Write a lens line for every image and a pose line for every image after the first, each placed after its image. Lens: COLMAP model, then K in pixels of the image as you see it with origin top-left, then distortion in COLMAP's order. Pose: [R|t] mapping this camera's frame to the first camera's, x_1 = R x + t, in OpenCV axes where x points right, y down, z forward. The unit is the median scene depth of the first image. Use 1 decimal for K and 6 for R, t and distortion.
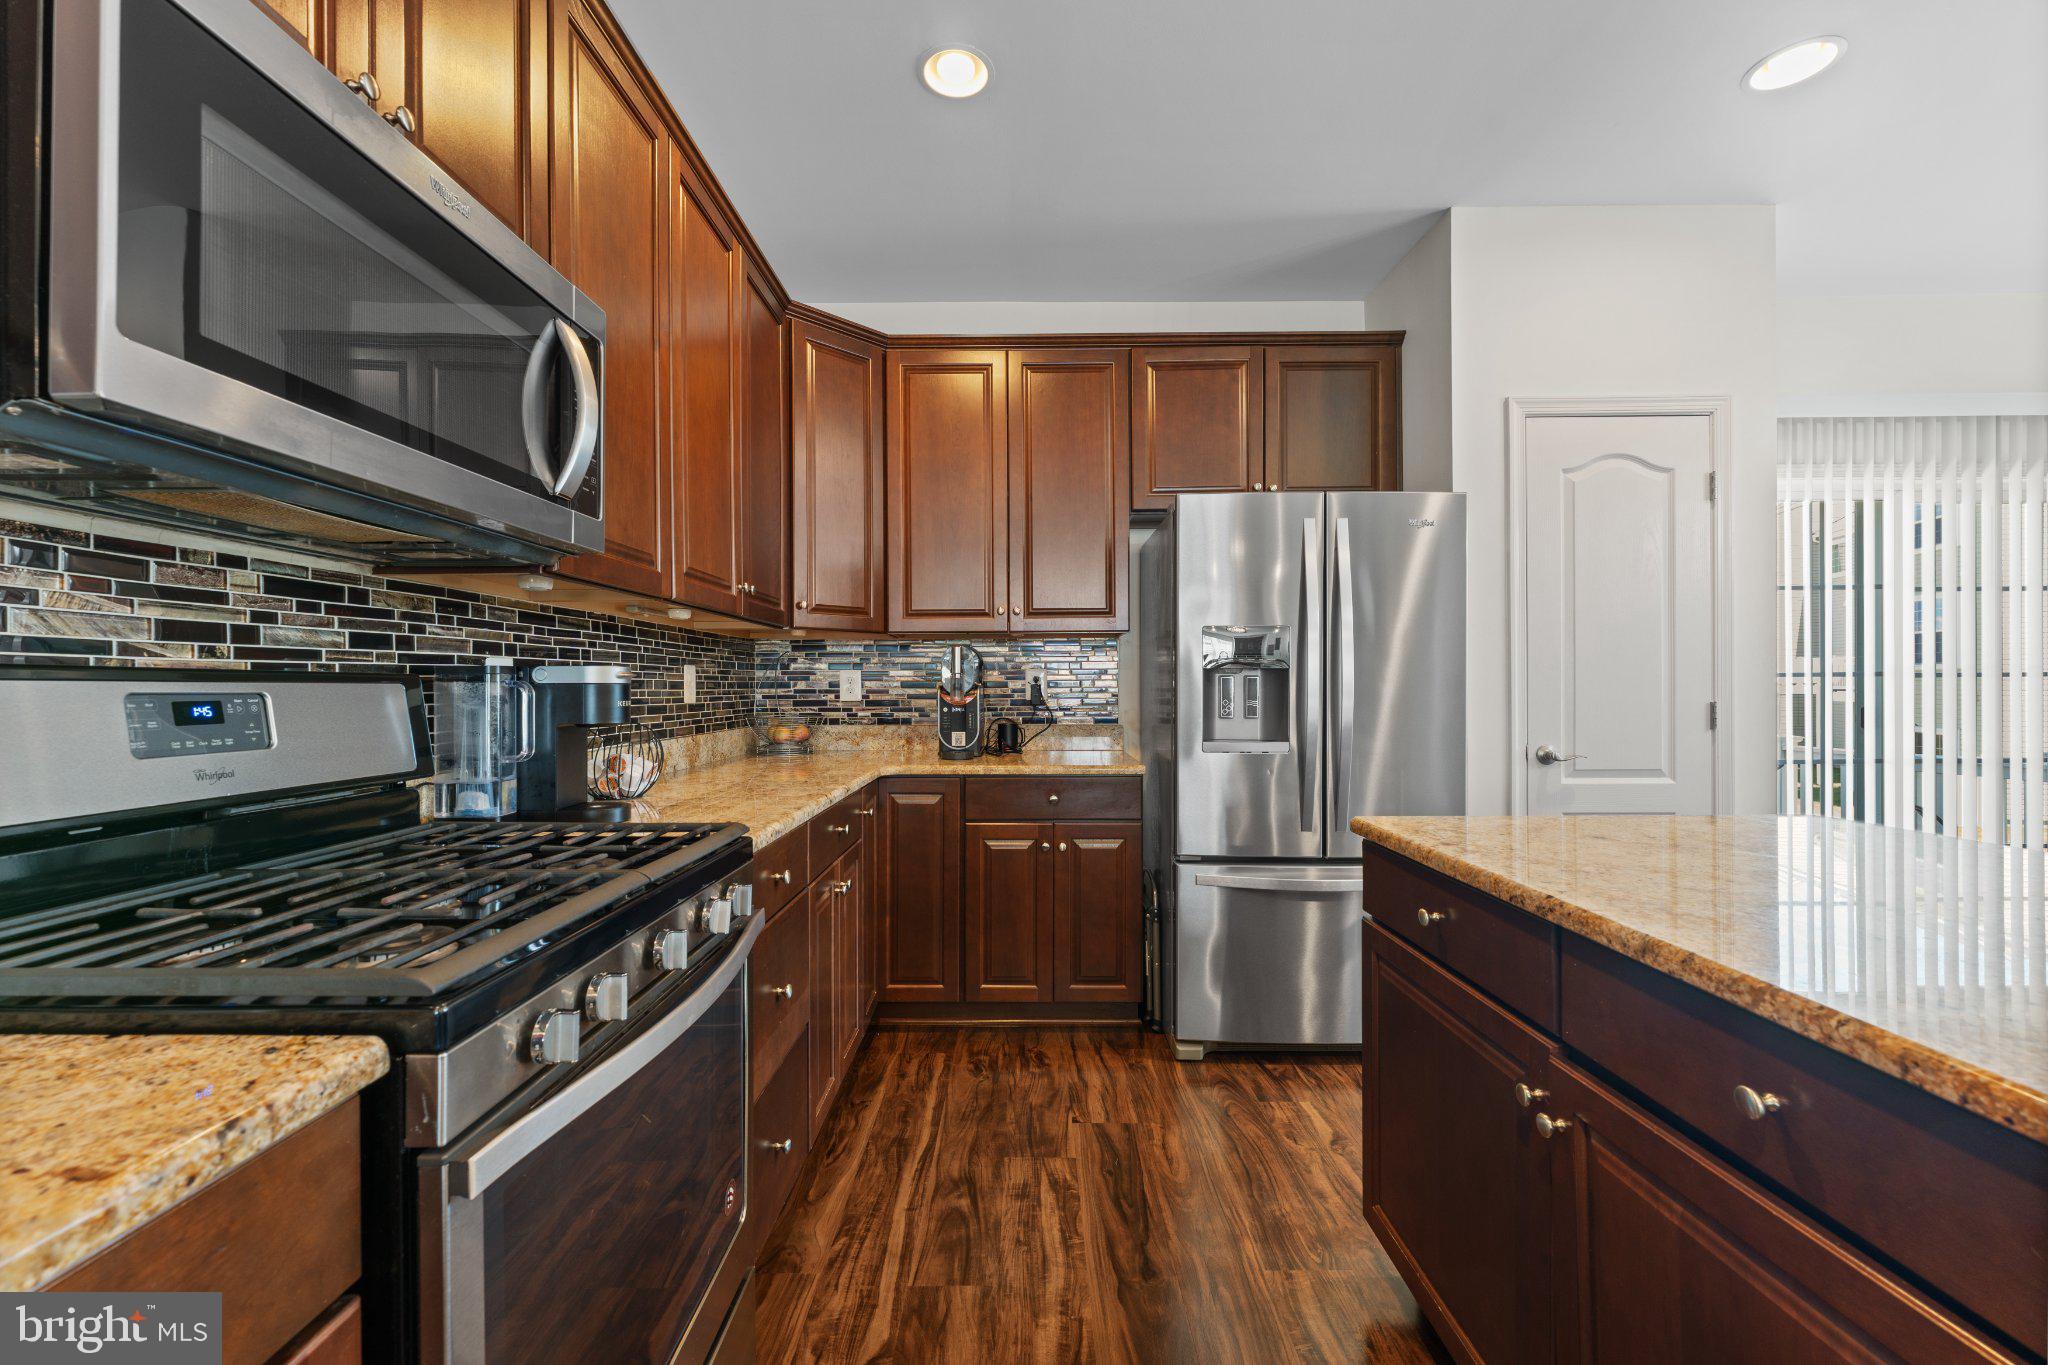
lens RADIAL K [[825.1, 0, 1012.2], [0, 825.1, 686.6], [0, 0, 1]] dist [-0.001844, 0.000444]
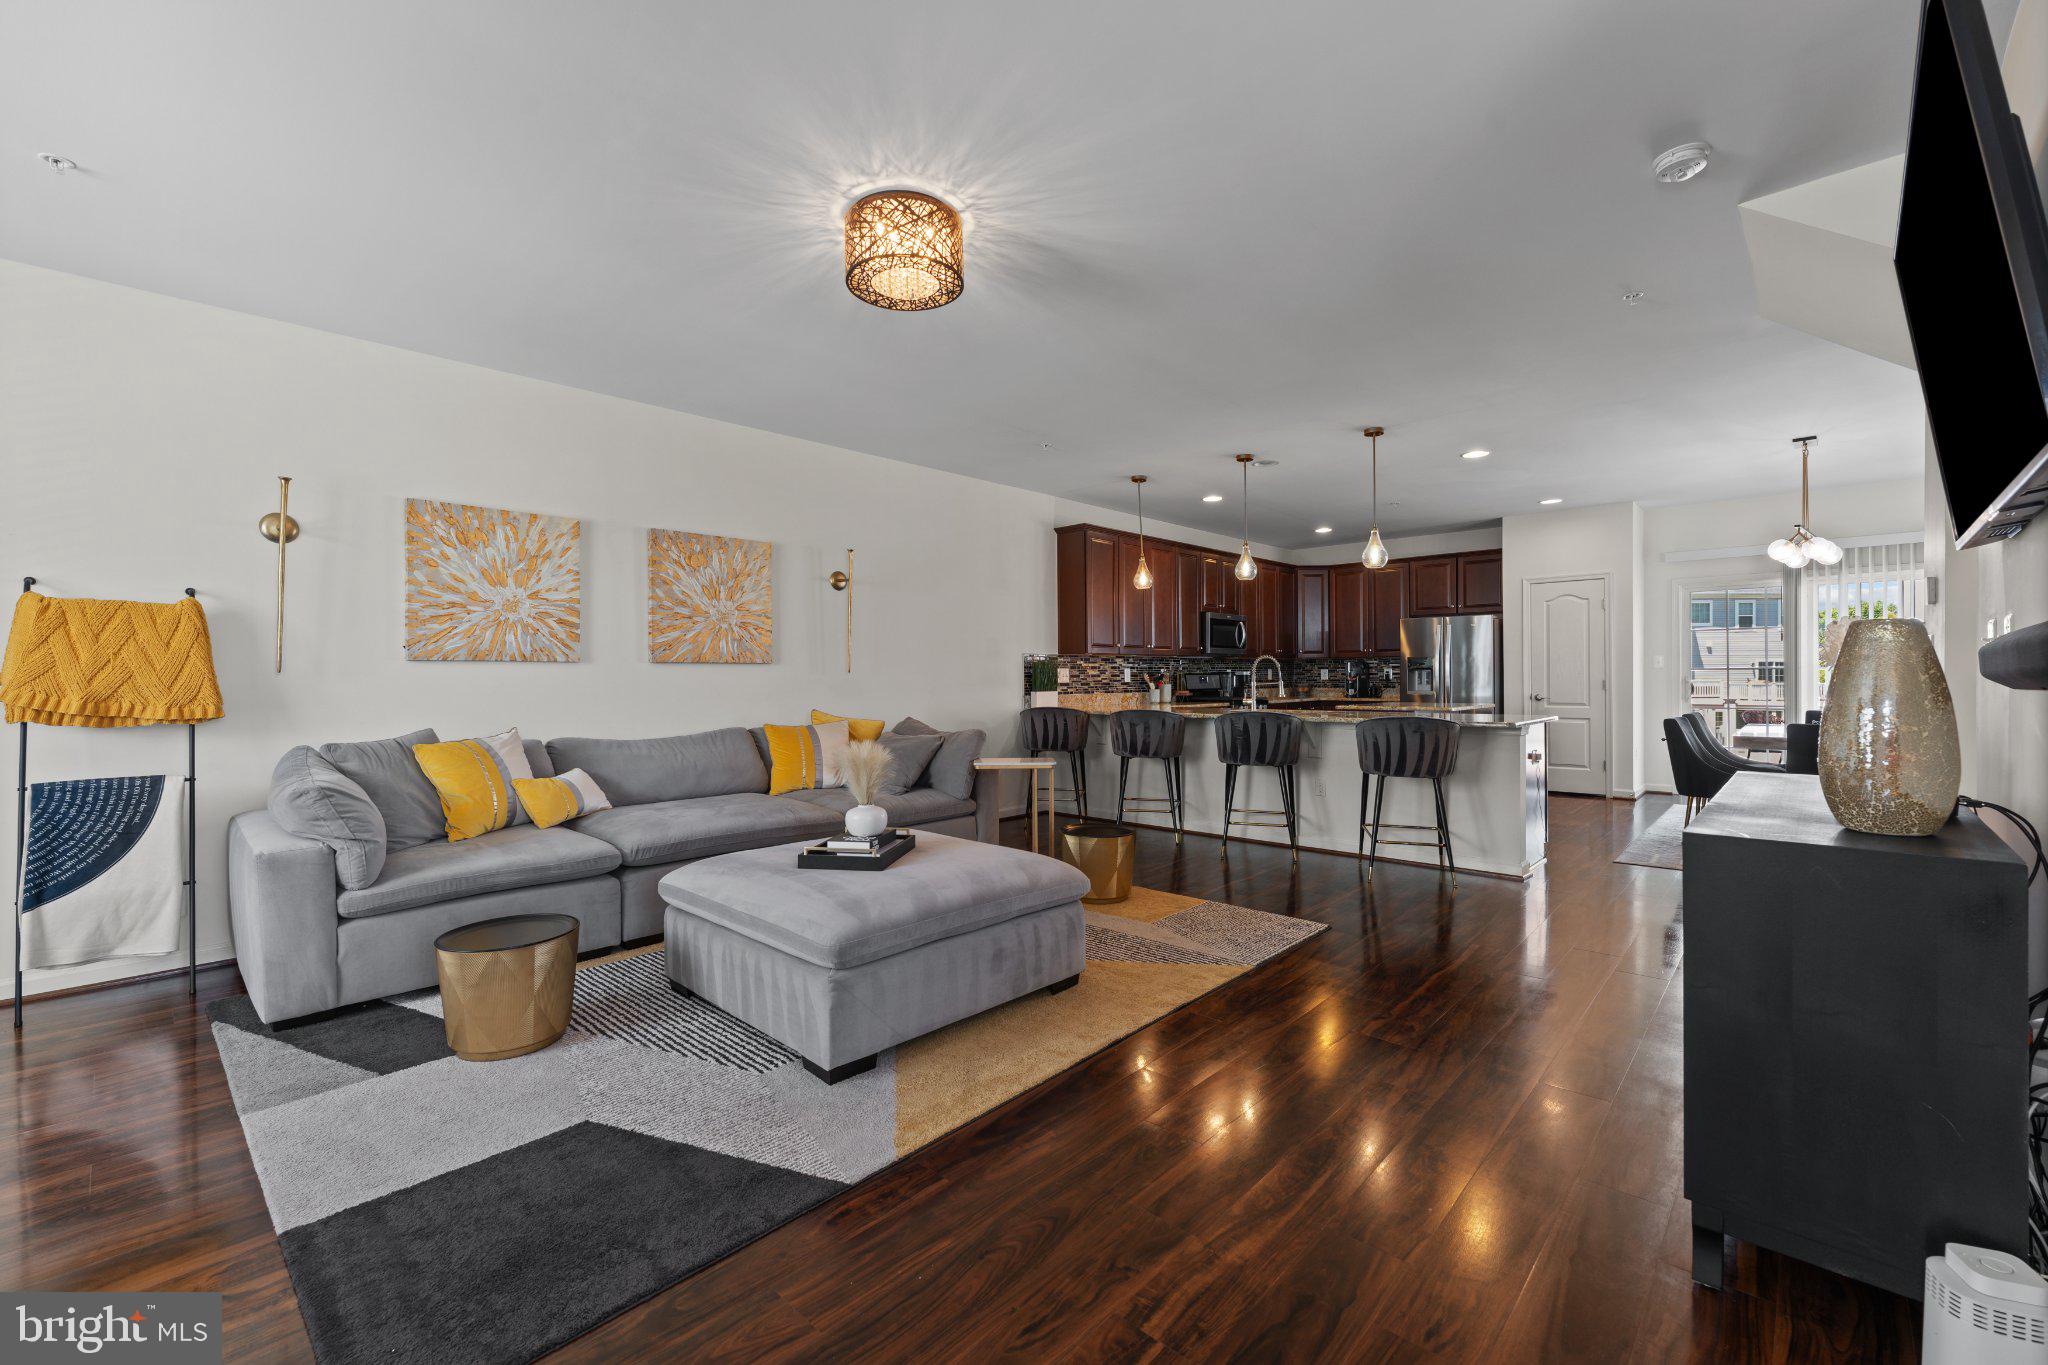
lens RADIAL K [[848.1, 0, 1015.9], [0, 848.1, 679.4], [0, 0, 1]] dist [-0.002781, -0.000761]
pose [[0.731133, 0.000807, -0.682235, 1.487923], [0.003645, 0.999980, 0.005090, -0.004893], [0.682226, -0.006208, 0.731115, -2.785538]]
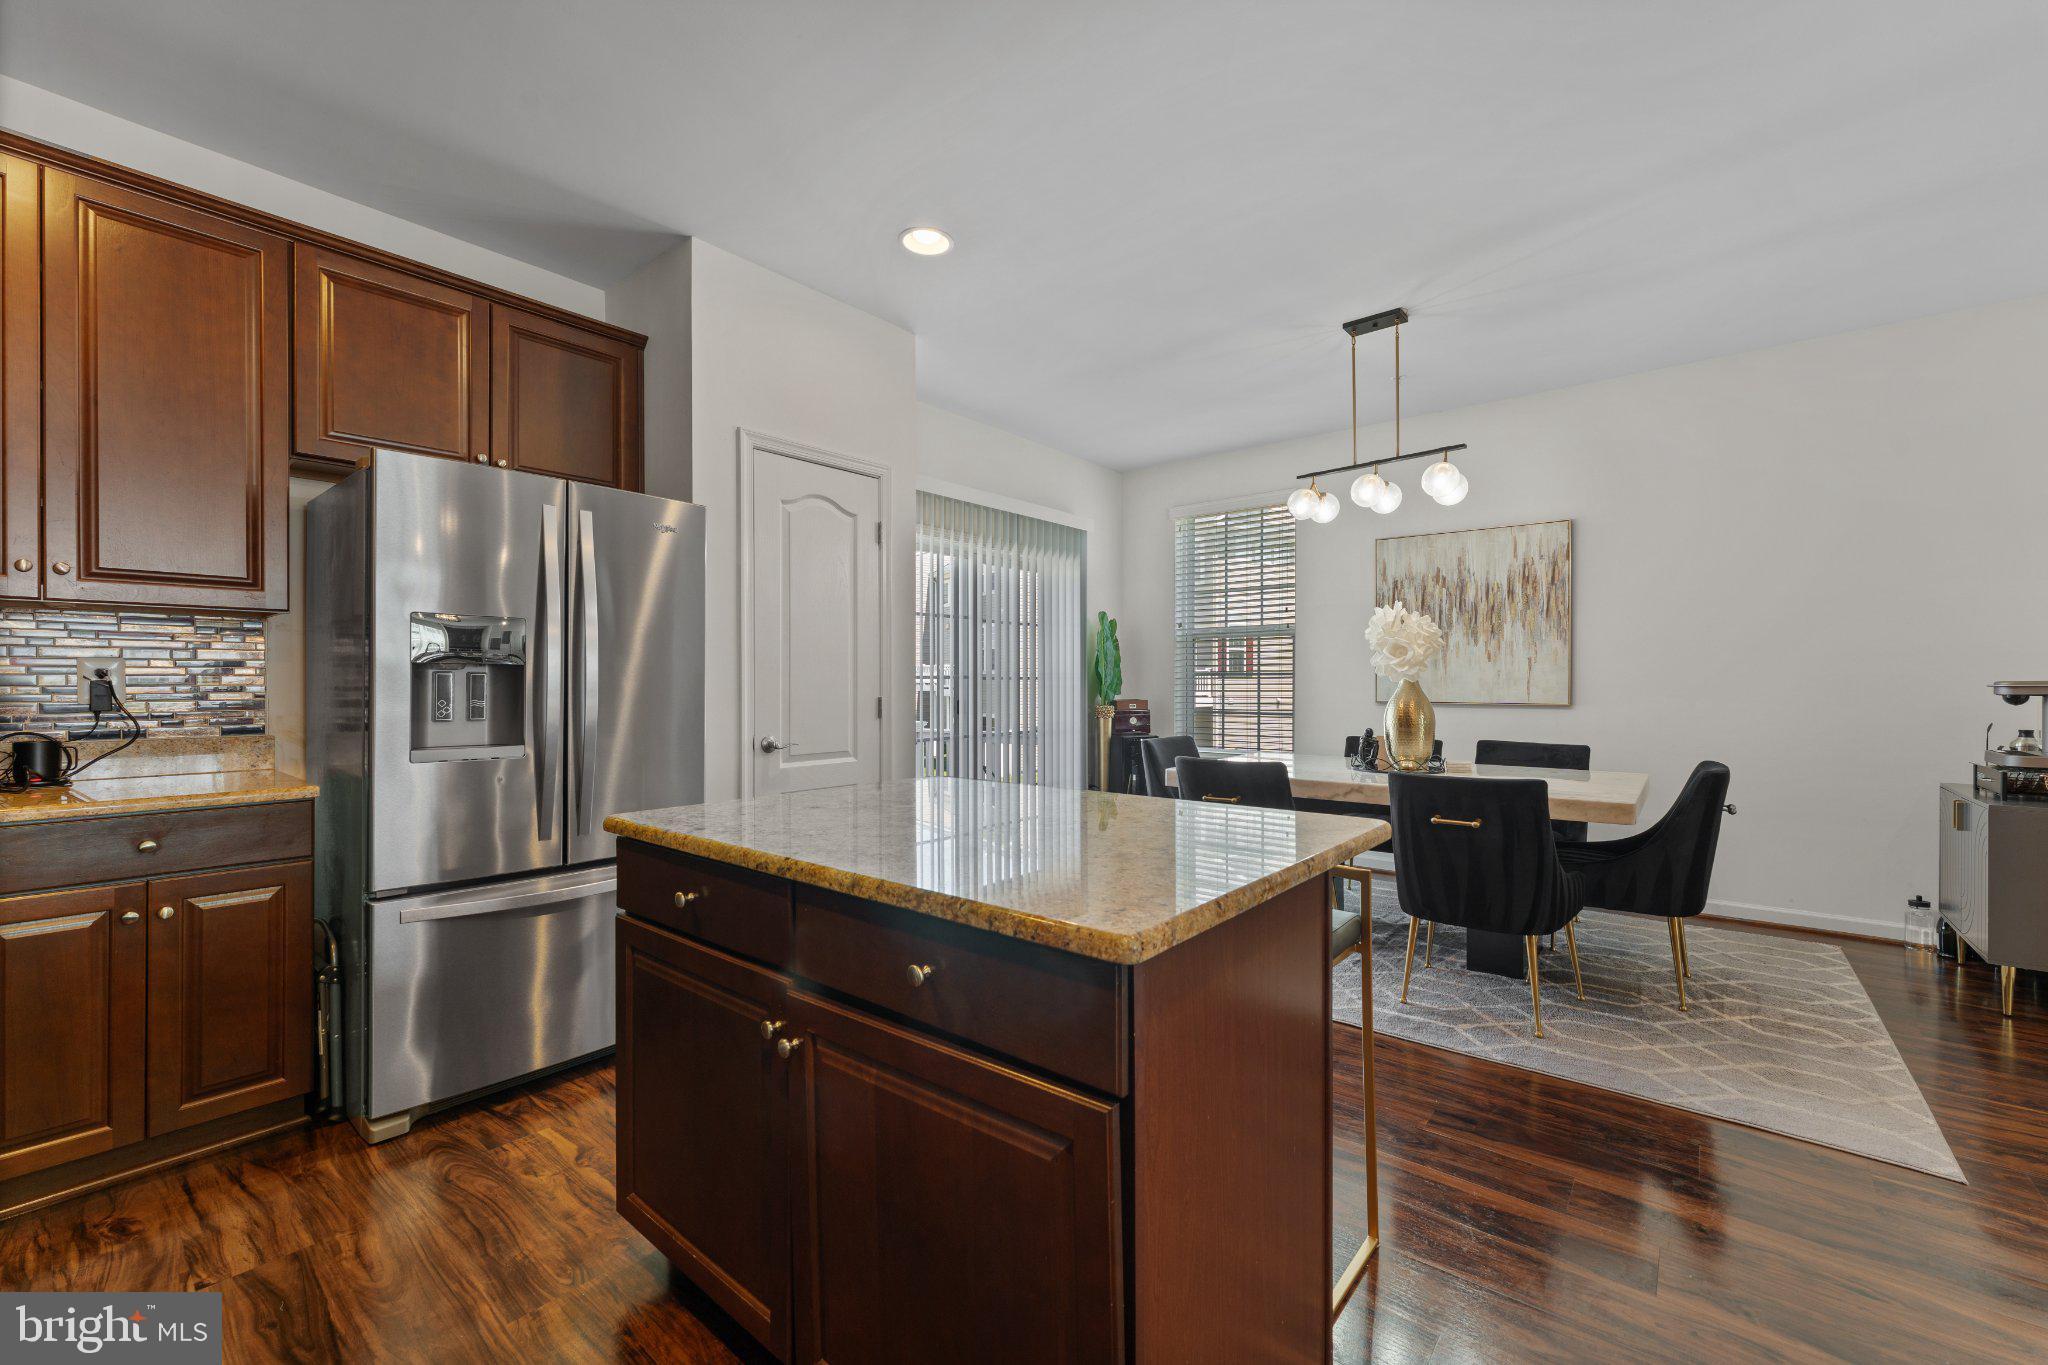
lens RADIAL K [[825.1, 0, 1036.9], [0, 825.1, 683.1], [0, 0, 1]] dist [-0.001844, 0.000444]
pose [[0.621383, 0.003582, 0.783499, -0.029140], [-0.001685, 0.999993, -0.003235, 0.000359], [-0.783506, 0.000690, 0.621384, -0.016524]]
